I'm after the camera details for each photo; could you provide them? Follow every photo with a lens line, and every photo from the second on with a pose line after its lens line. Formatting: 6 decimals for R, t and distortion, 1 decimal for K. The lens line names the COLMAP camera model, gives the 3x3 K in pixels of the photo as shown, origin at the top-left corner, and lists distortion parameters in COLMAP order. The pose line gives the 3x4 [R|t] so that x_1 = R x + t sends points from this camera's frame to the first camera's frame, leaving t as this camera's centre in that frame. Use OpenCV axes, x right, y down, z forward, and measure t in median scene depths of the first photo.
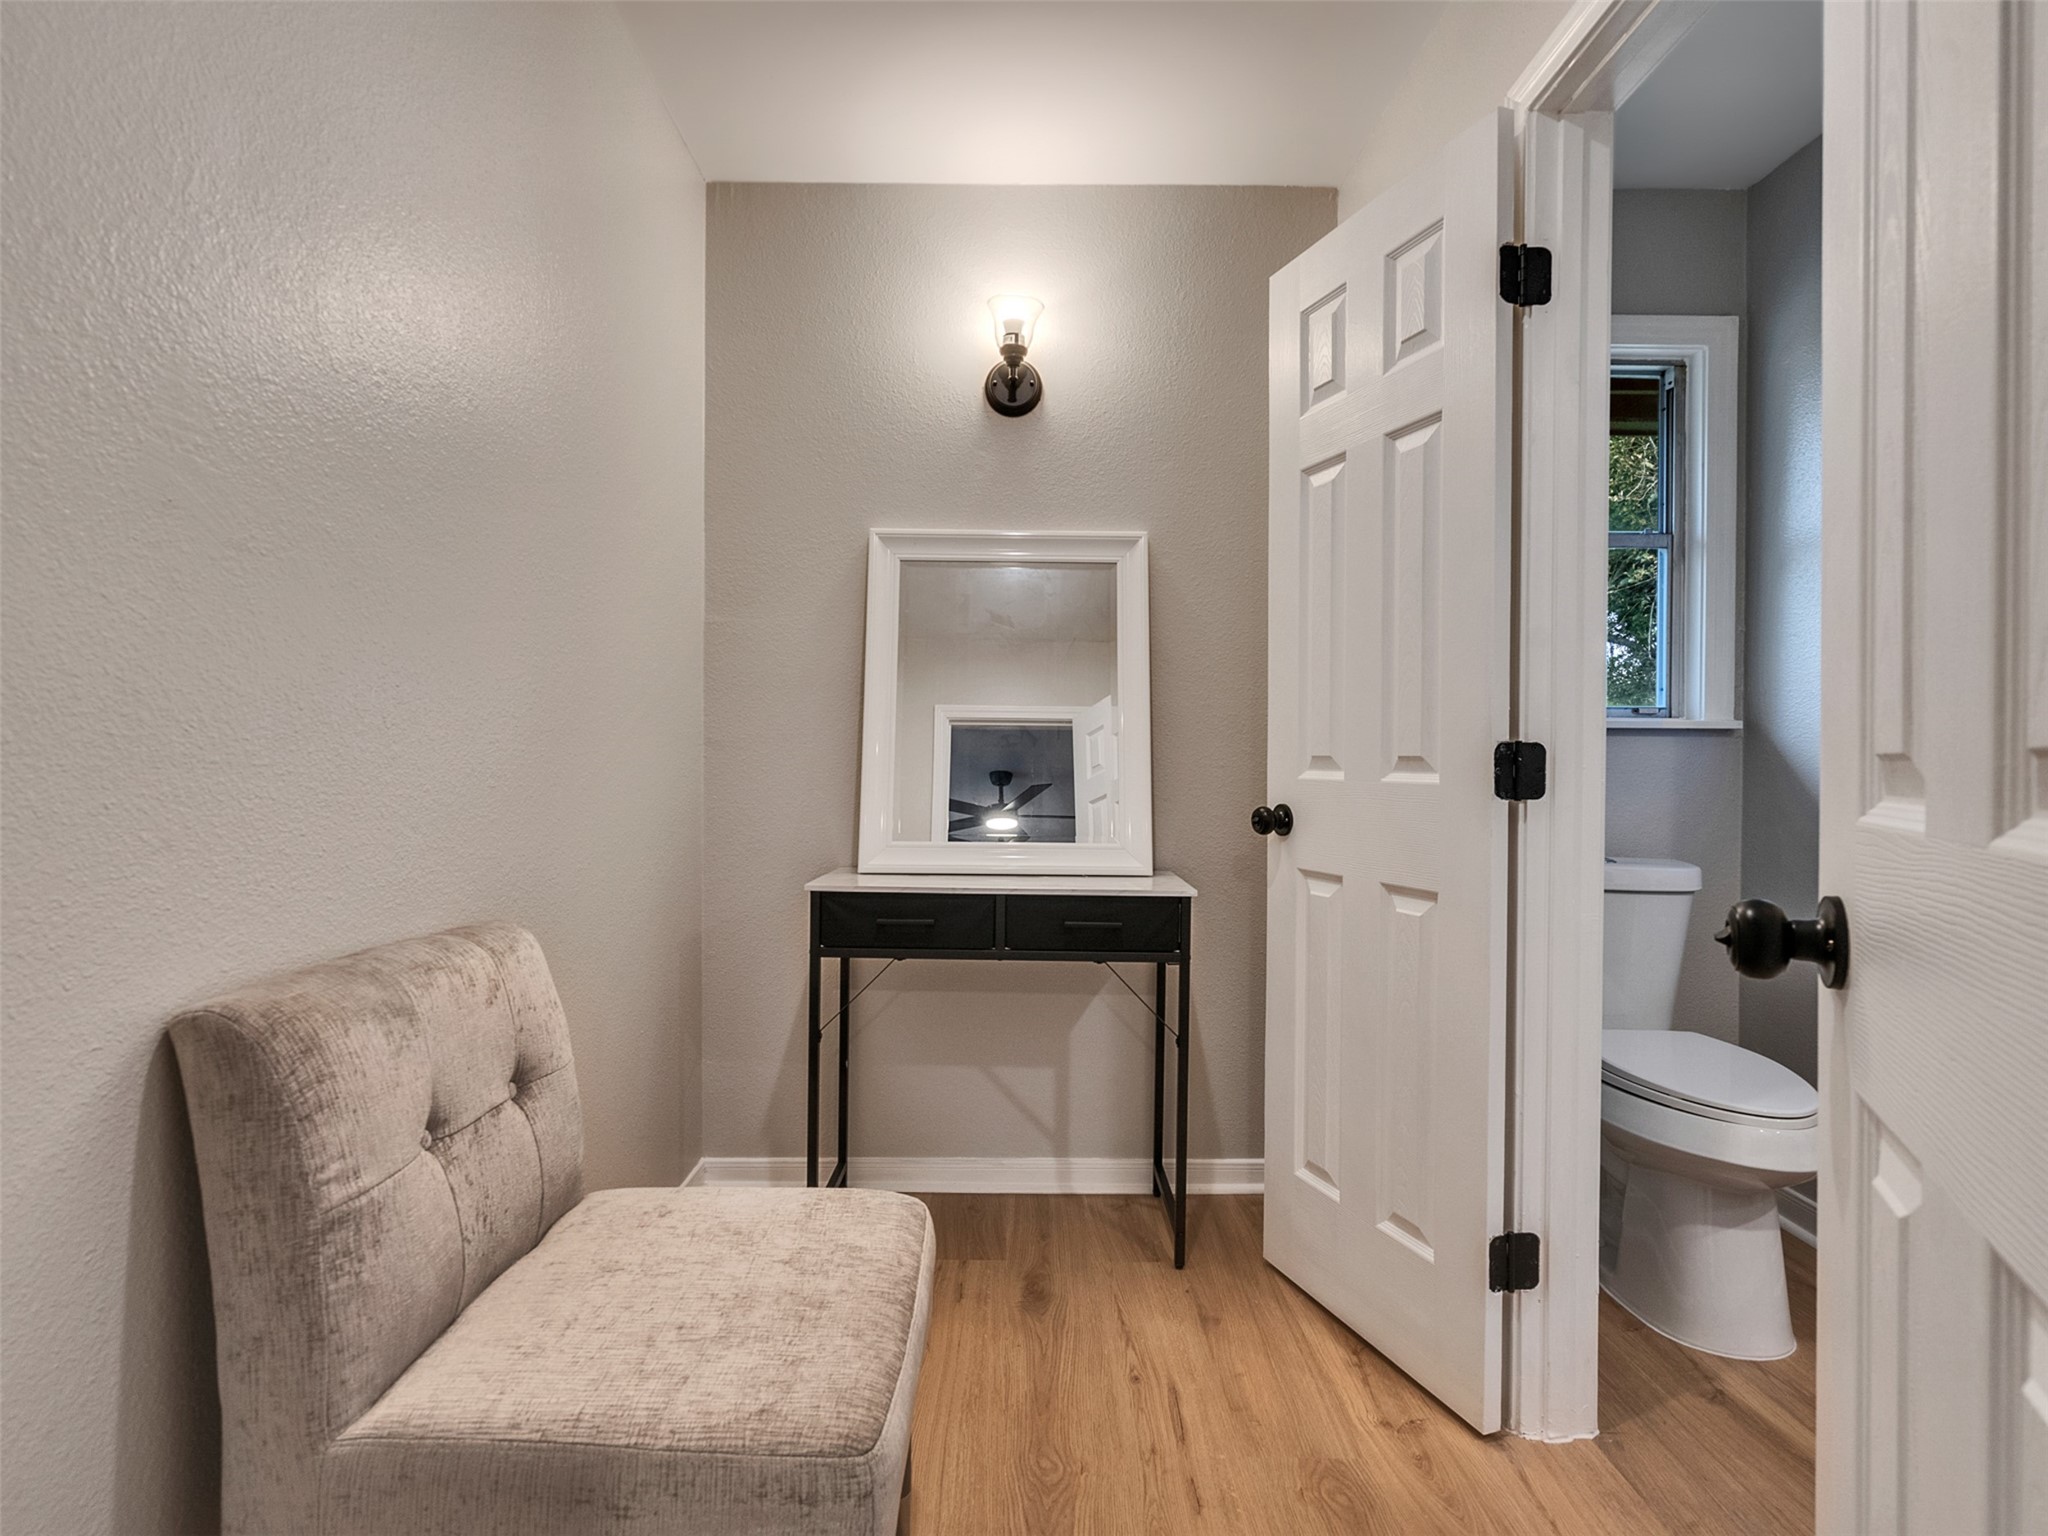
lens RADIAL K [[1048.7, 0, 1012.8], [0, 1048.7, 768.0], [0, 0, 1]] dist [-0.004460, 0.000131]
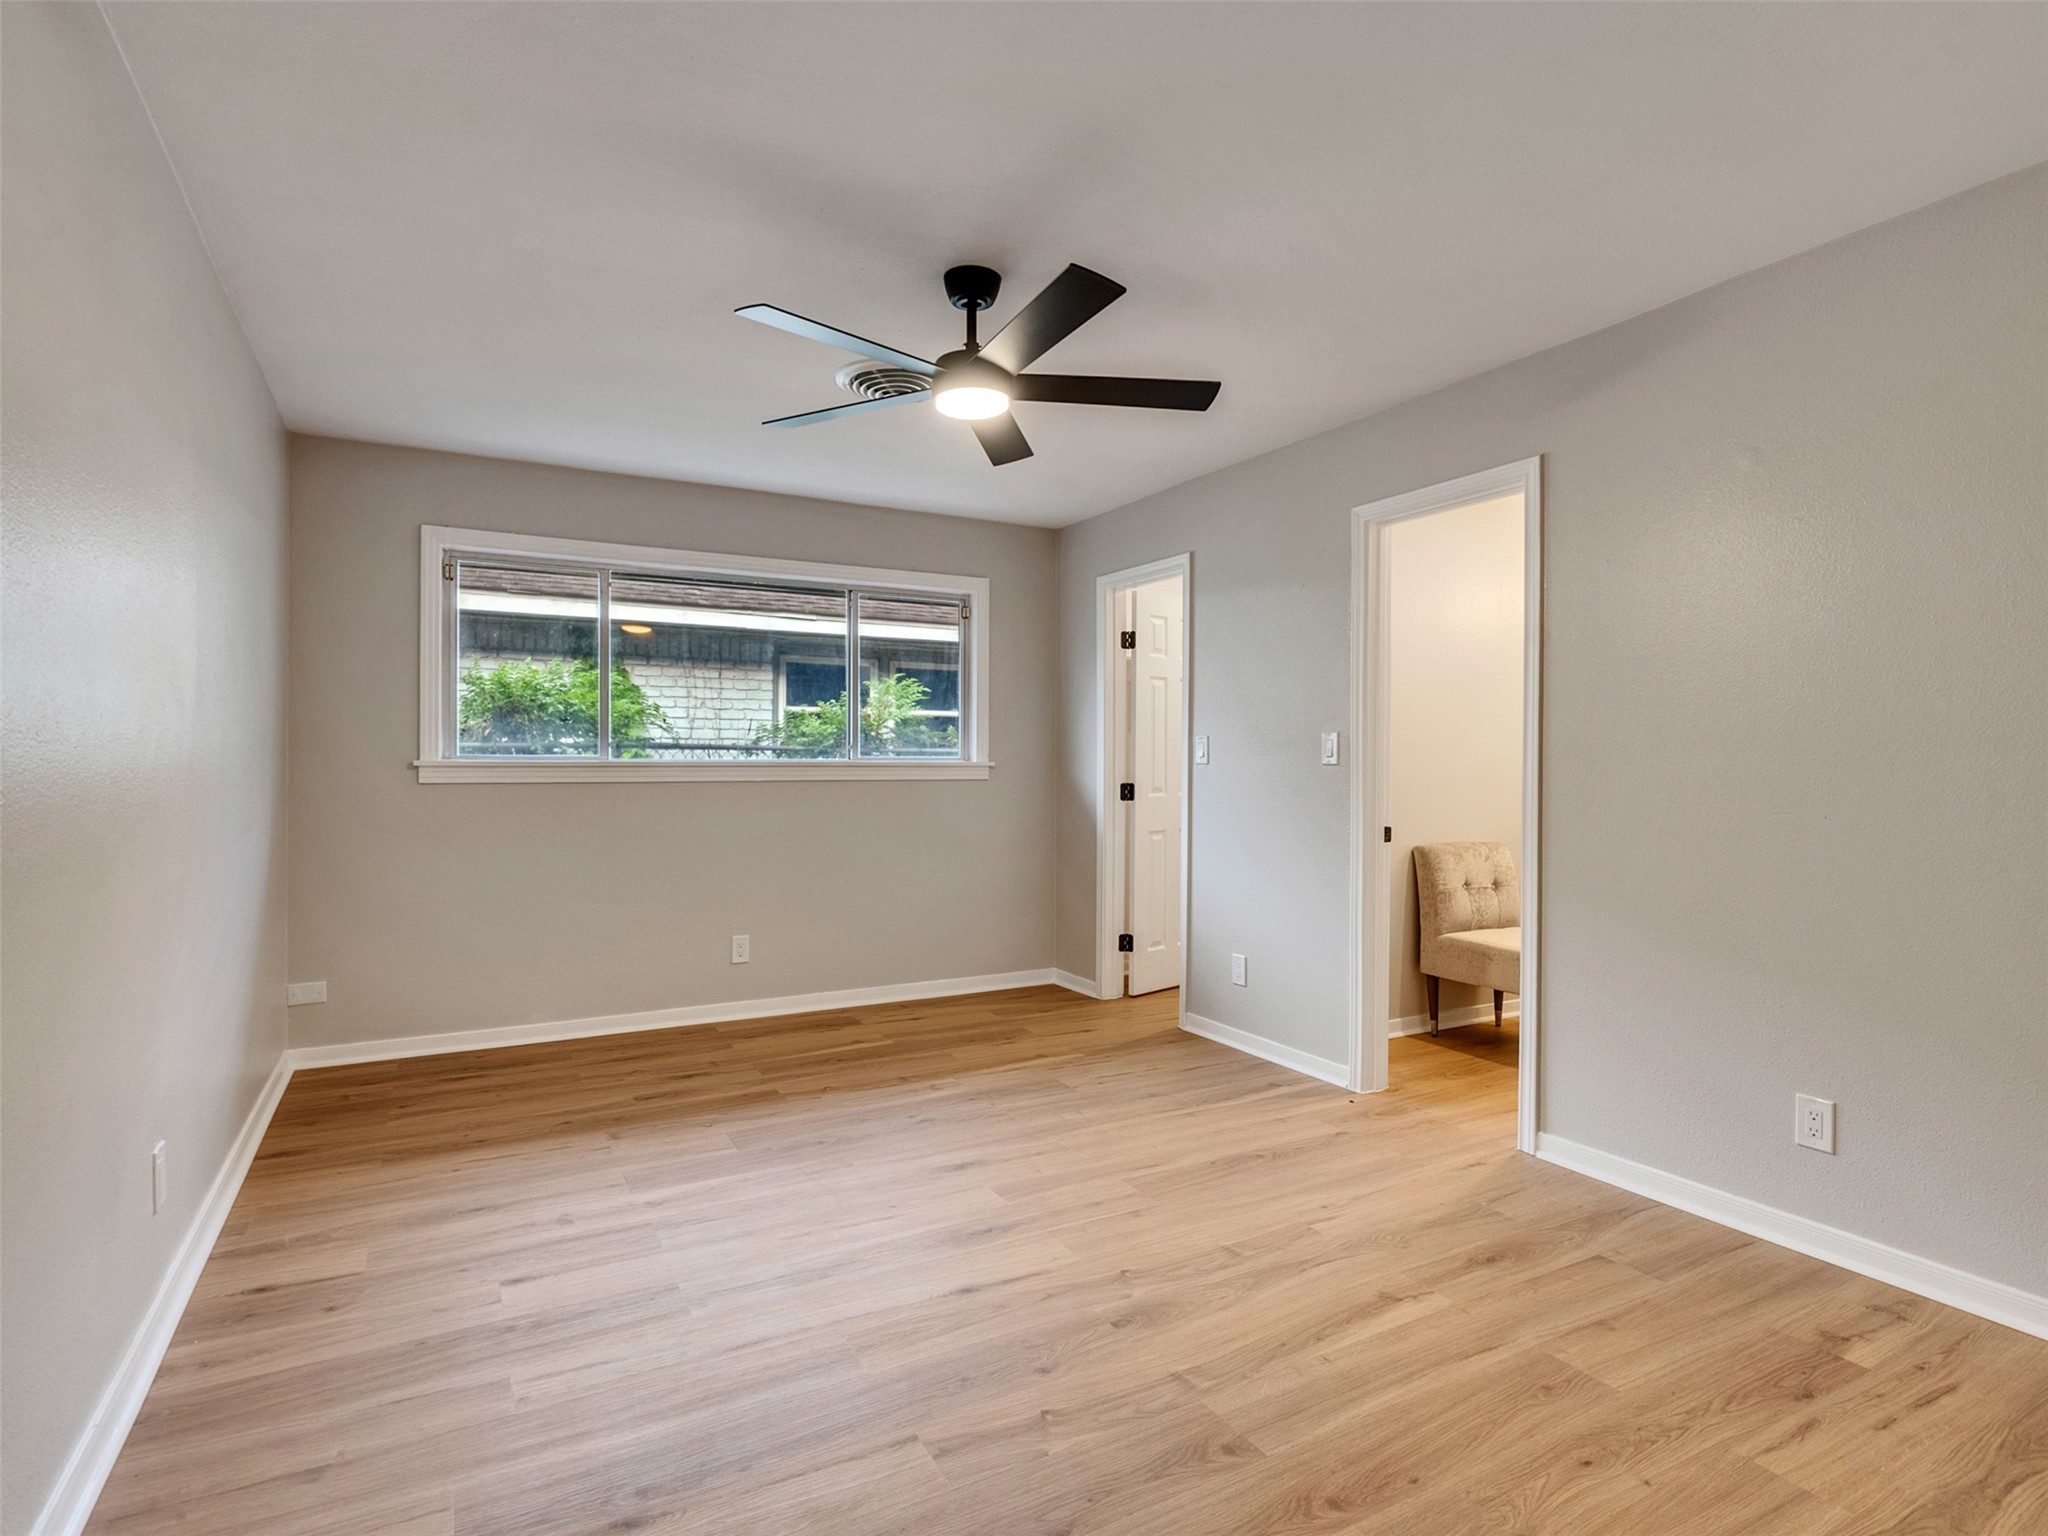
lens RADIAL K [[1048.8, 0, 1009.2], [0, 1048.8, 767.5], [0, 0, 1]] dist [-0.007830, 0.005817]
pose [[0.474391, 0.000159, -0.880314, 1.858817], [-0.010321, 0.999932, -0.005382, -0.067846], [0.880254, 0.011639, 0.474361, -2.131301]]
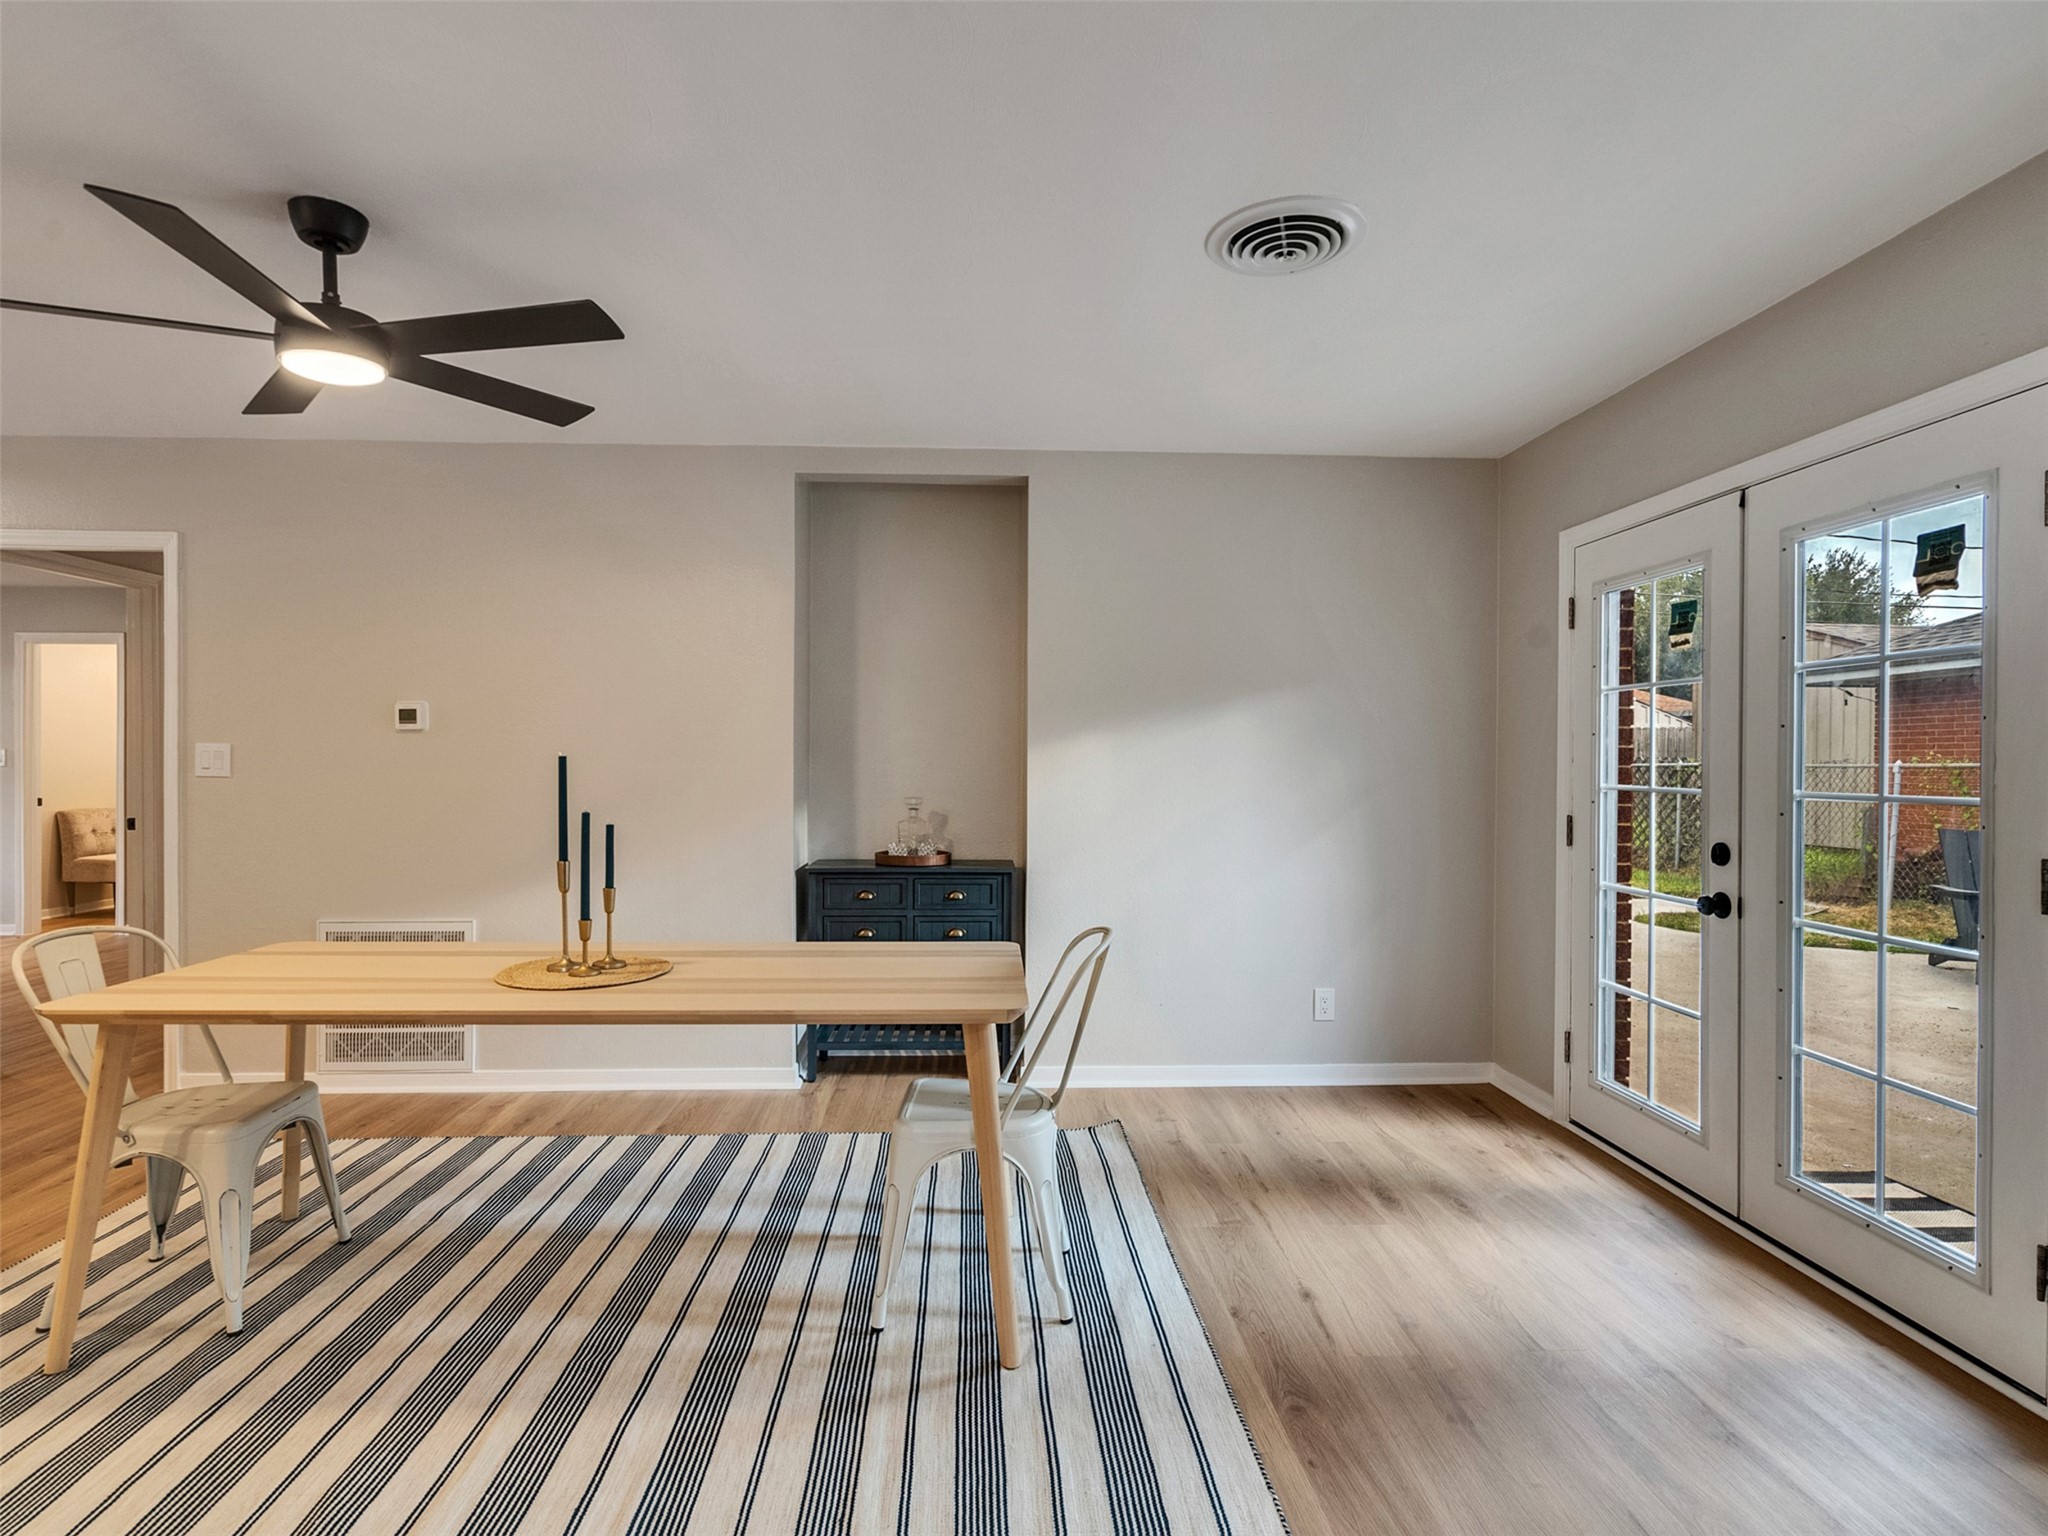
lens RADIAL K [[1048.7, 0, 1012.8], [0, 1048.7, 768.0], [0, 0, 1]] dist [-0.004460, 0.000131]
pose [[0.999470, -0.001084, 0.032528, 4.854804], [0.001174, 0.999996, -0.002751, -0.071527], [-0.032525, 0.002788, 0.999467, -5.623605]]
